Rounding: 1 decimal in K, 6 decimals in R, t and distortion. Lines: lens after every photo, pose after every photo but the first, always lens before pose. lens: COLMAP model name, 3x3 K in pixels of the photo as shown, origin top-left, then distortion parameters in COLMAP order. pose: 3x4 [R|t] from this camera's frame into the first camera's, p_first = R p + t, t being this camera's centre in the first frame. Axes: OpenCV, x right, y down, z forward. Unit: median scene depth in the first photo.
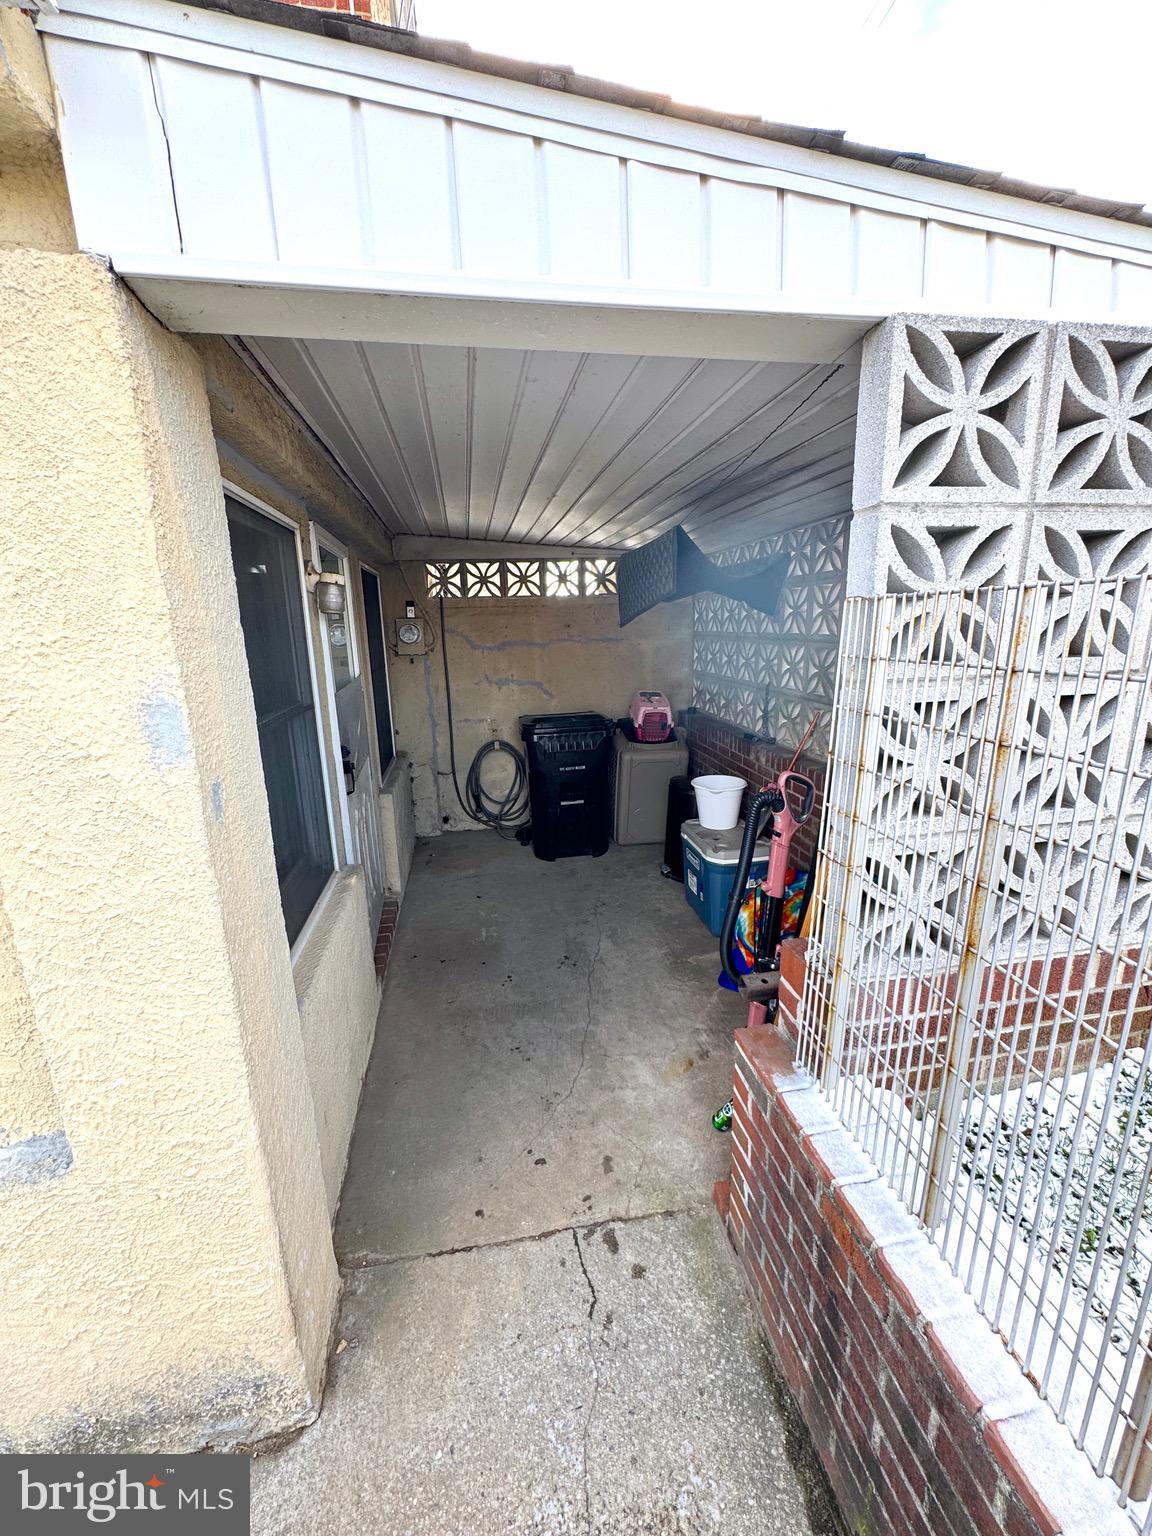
lens RADIAL K [[614.6, 0, 579.9], [0, 614.6, 777.5], [0, 0, 1]] dist [-0.000931, -0.000198]
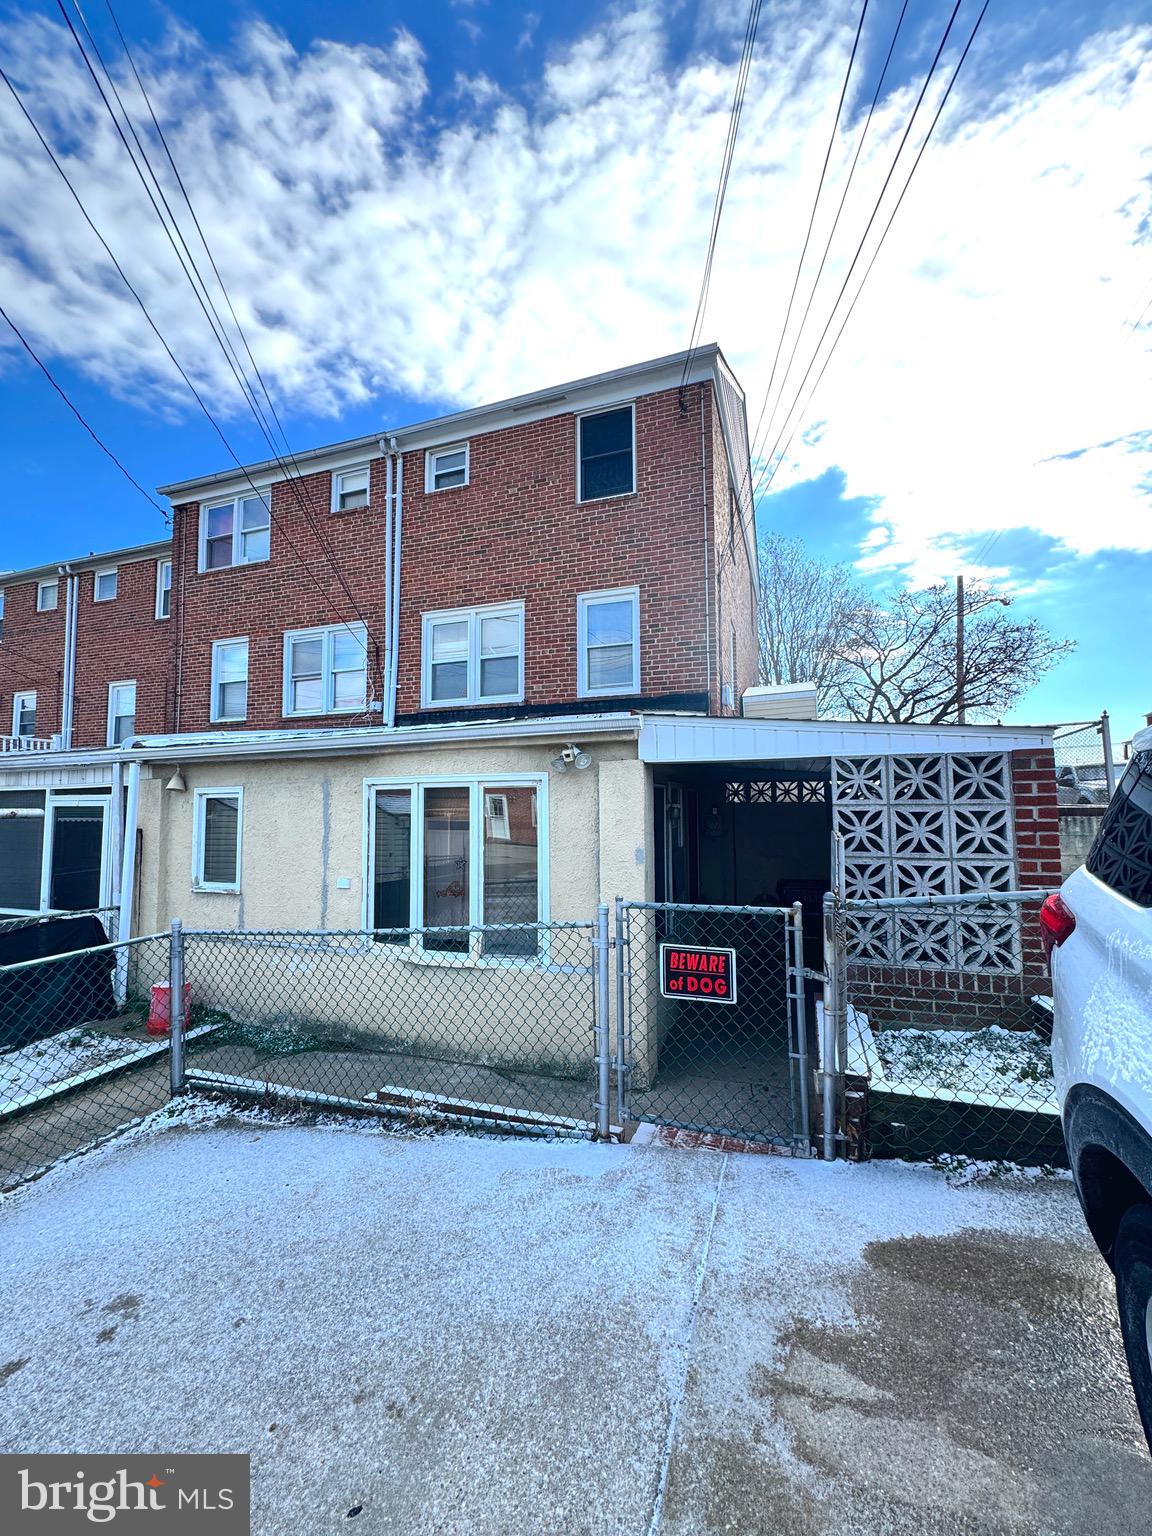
lens RADIAL K [[614.6, 0, 577.9], [0, 614.6, 768.3], [0, 0, 1]] dist [-0.000931, -0.000198]
pose [[0.873336, -0.014374, -0.486906, 0.872783], [-0.128115, 0.957596, -0.258062, 0.406613], [0.469968, 0.287755, 0.834462, -2.471827]]
